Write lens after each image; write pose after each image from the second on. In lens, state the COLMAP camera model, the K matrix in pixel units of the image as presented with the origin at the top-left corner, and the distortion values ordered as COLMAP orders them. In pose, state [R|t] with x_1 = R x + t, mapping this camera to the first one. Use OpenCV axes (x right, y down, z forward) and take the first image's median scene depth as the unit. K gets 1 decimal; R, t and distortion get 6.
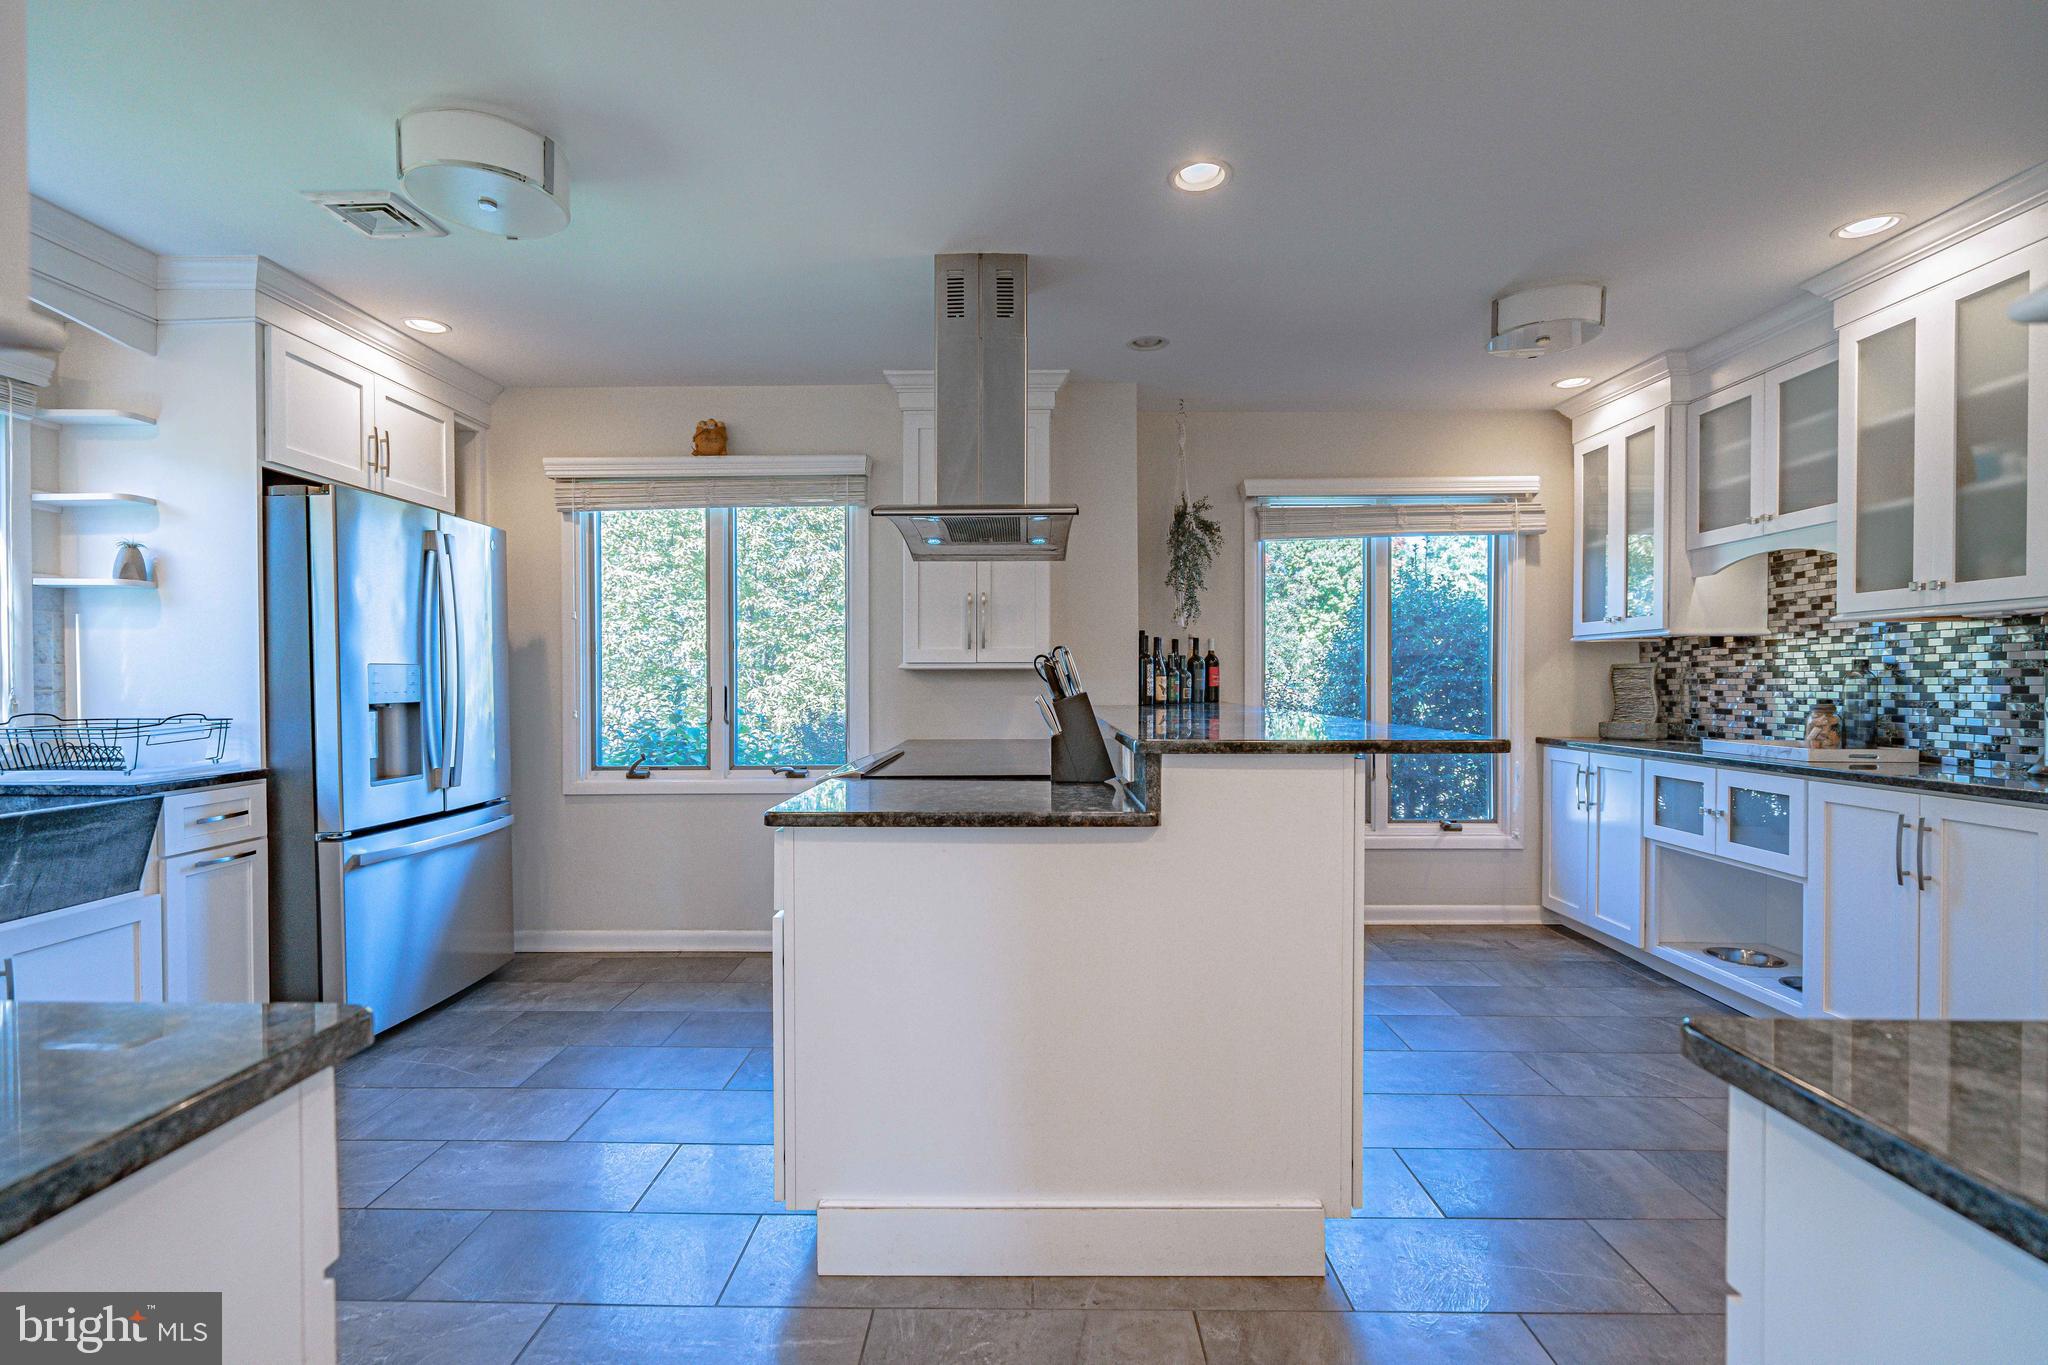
lens RADIAL K [[935.8, 0, 1006.2], [0, 935.8, 688.3], [0, 0, 1]] dist [-0.003272, 0.001727]
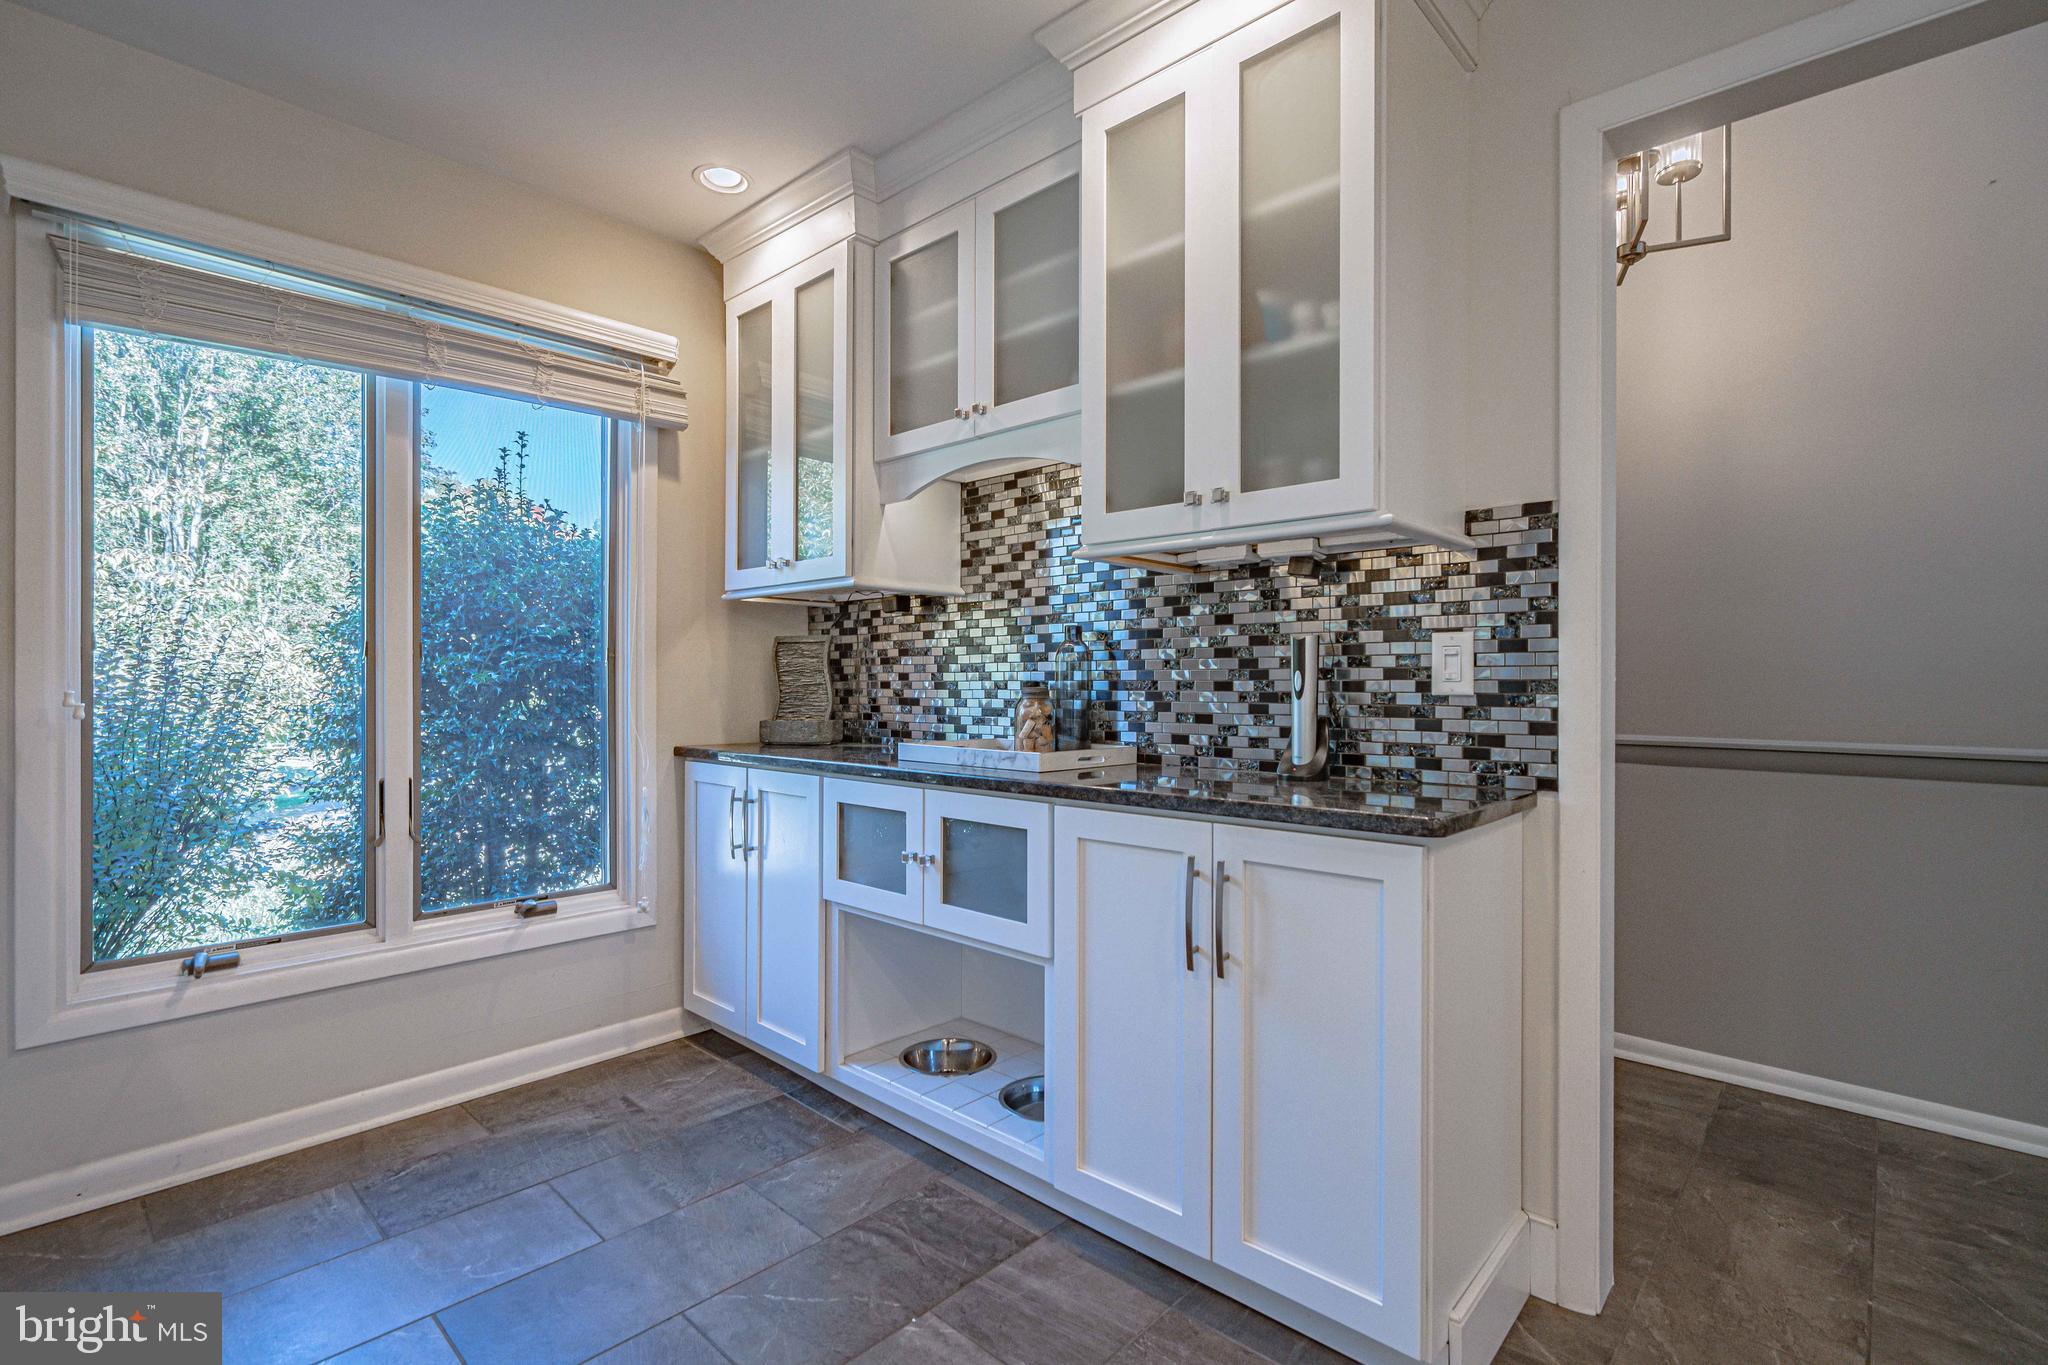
lens RADIAL K [[935.8, 0, 1017.4], [0, 935.8, 680.5], [0, 0, 1]] dist [-0.003272, 0.001727]
pose [[0.666285, 0.001936, 0.745694, 0.301254], [0.005180, 0.999960, -0.007225, 0.015317], [-0.745679, 0.008677, 0.666249, 0.487072]]
